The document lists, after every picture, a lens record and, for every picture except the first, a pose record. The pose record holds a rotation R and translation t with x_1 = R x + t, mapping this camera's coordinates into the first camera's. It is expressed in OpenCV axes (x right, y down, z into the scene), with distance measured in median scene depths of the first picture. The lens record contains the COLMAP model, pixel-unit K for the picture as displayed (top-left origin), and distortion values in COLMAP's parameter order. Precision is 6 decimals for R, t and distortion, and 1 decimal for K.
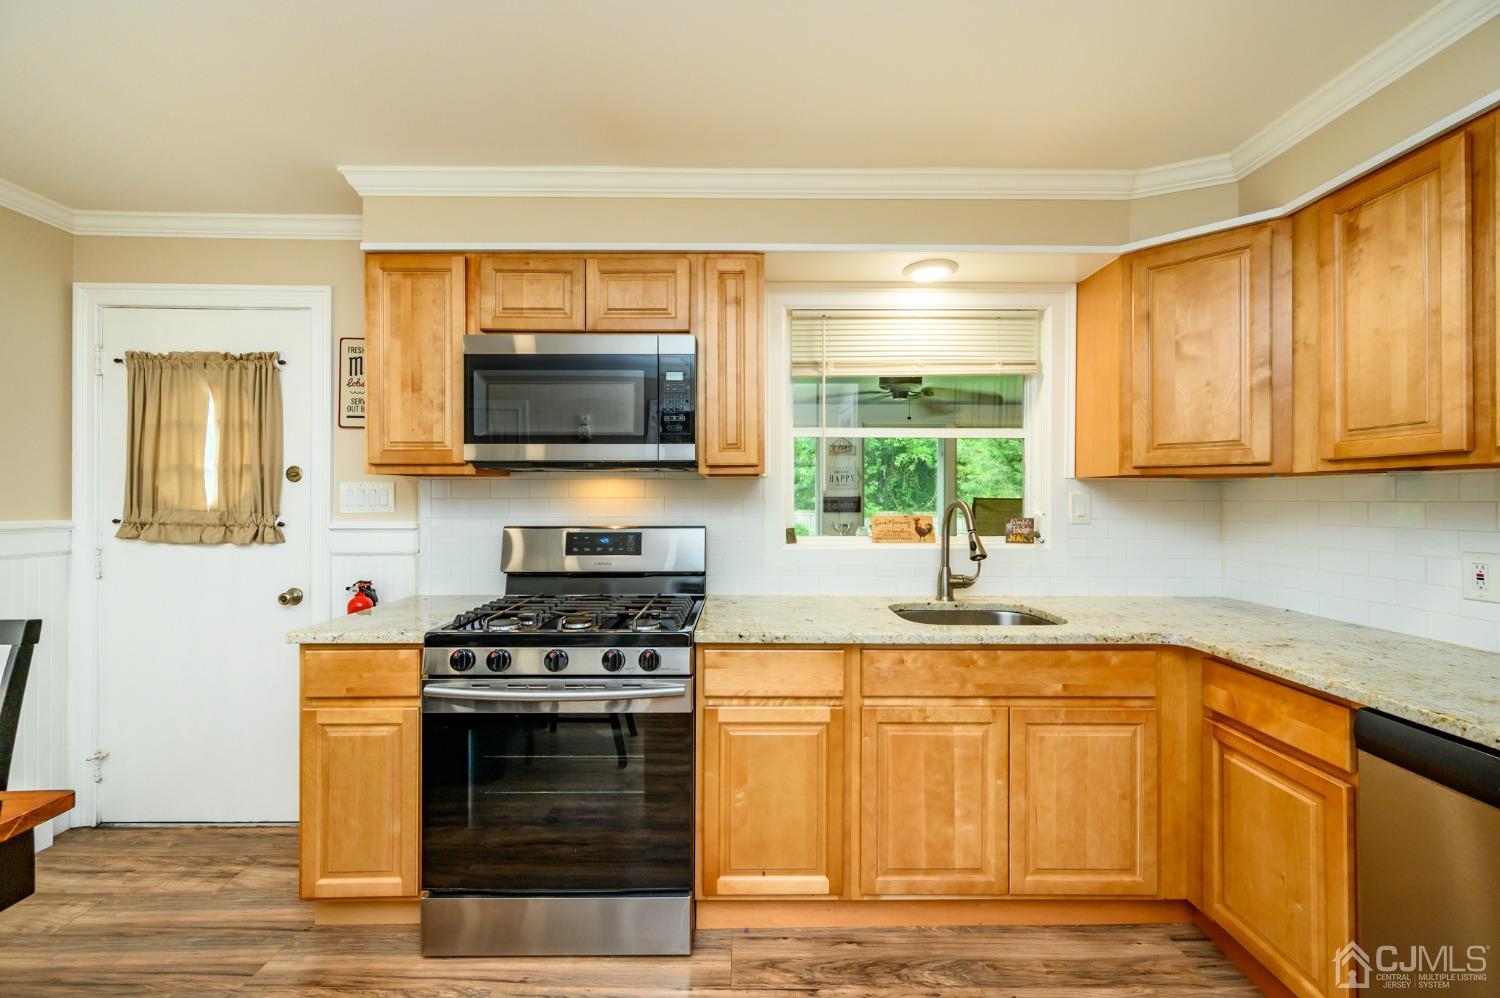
lens RADIAL K [[596.8, 0, 747.8], [0, 596.8, 495.6], [0, 0, 1]] dist [-0.001122, -0.000055]
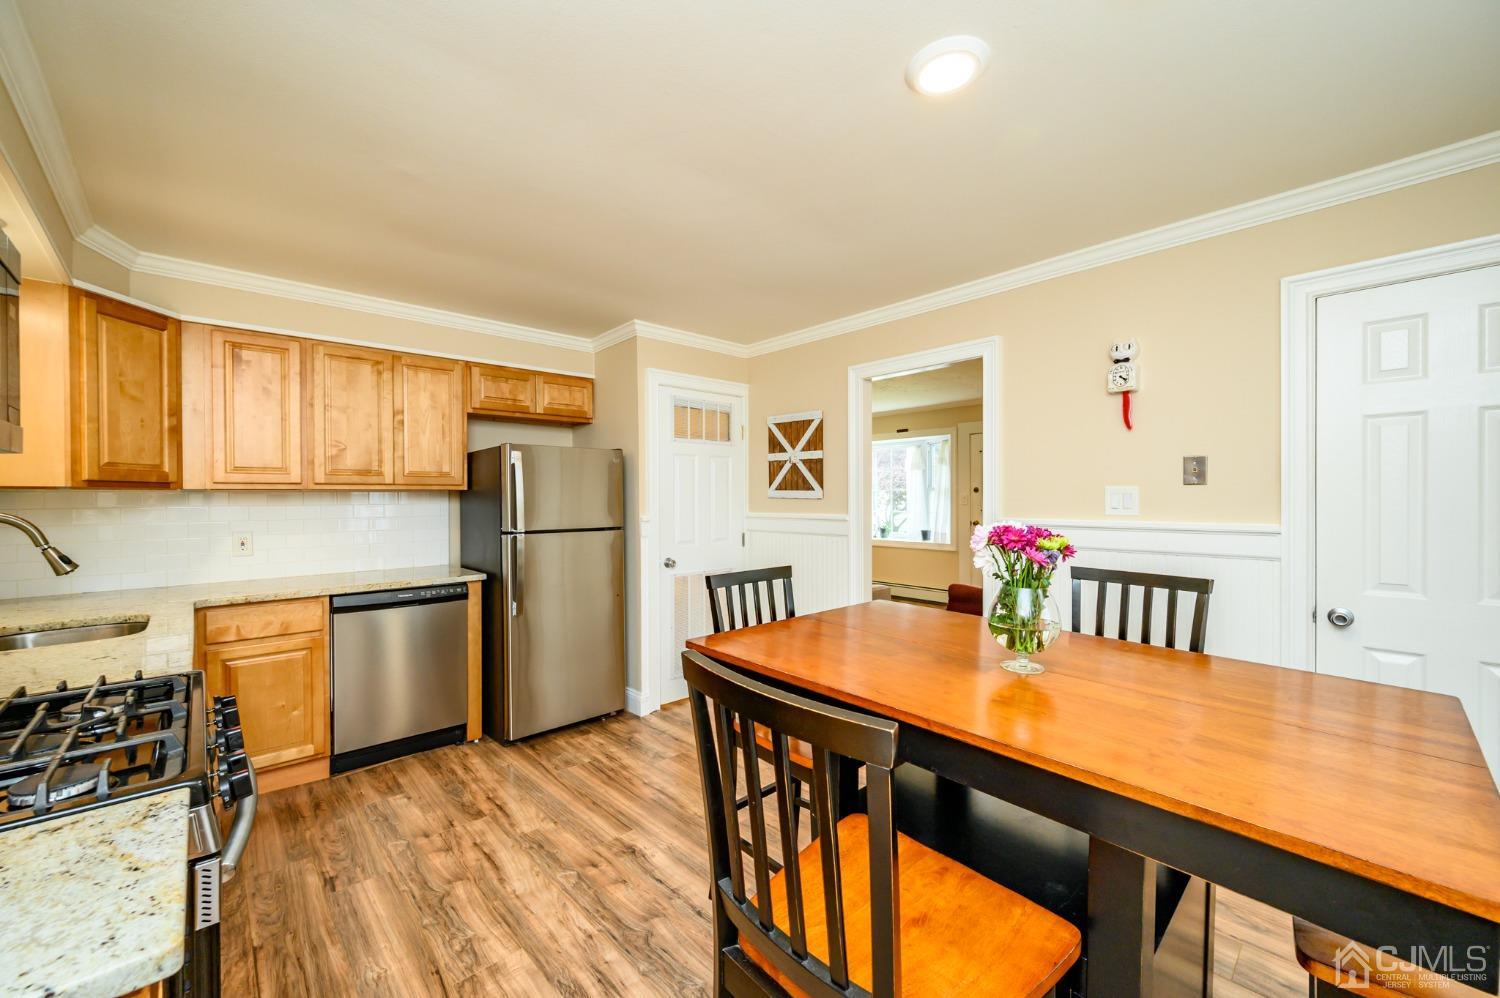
lens RADIAL K [[575.1, 0, 753.6], [0, 575.1, 502.4], [0, 0, 1]] dist [-0.028938, 0.000045]
pose [[-0.690517, -0.009259, 0.723257, -0.989001], [-0.001385, 0.999933, 0.011478, -0.019637], [-0.723315, 0.006924, -0.690483, 0.799266]]
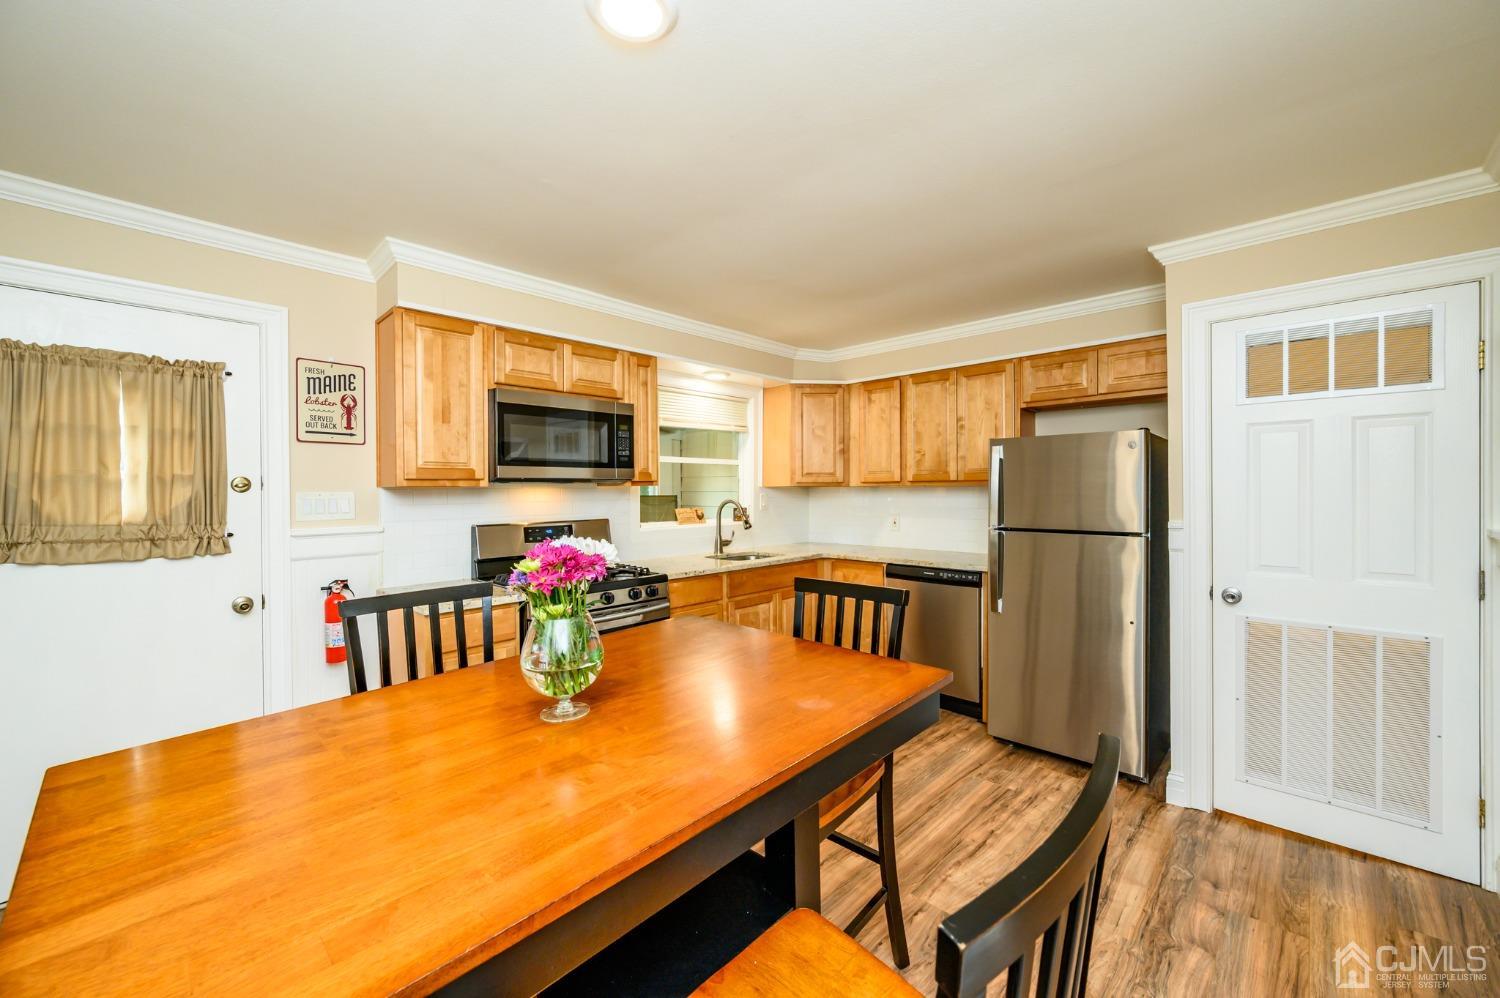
lens RADIAL K [[591.7, 0, 747.2], [0, 591.7, 492.4], [0, 0, 1]] dist [-0.000605, 0.000118]
pose [[0.693248, -0.009742, 0.720633, -1.030975], [0.005561, 0.999951, 0.008168, -0.030809], [-0.720678, -0.001655, 0.693268, -0.371436]]
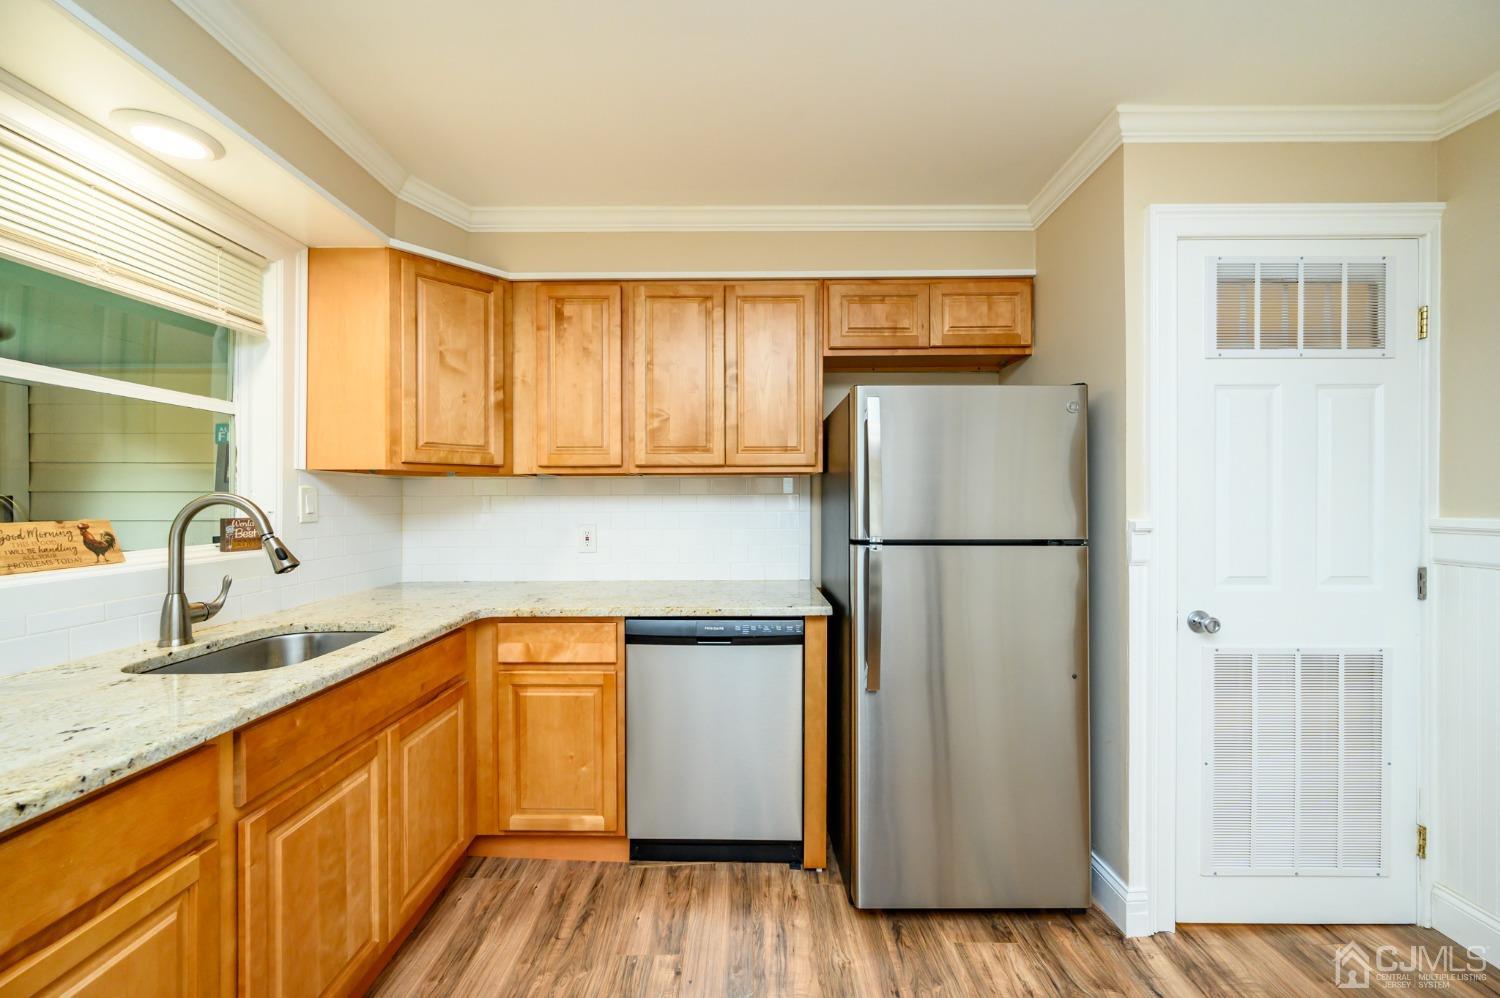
lens RADIAL K [[590.4, 0, 745.2], [0, 590.4, 499.5], [0, 0, 1]] dist [-0.000631, -0.000169]
pose [[0.004001, -0.004545, 0.999982, -0.359282], [-0.000959, 0.999989, 0.004549, 0.011361], [-0.999992, -0.000977, 0.003996, 0.404071]]
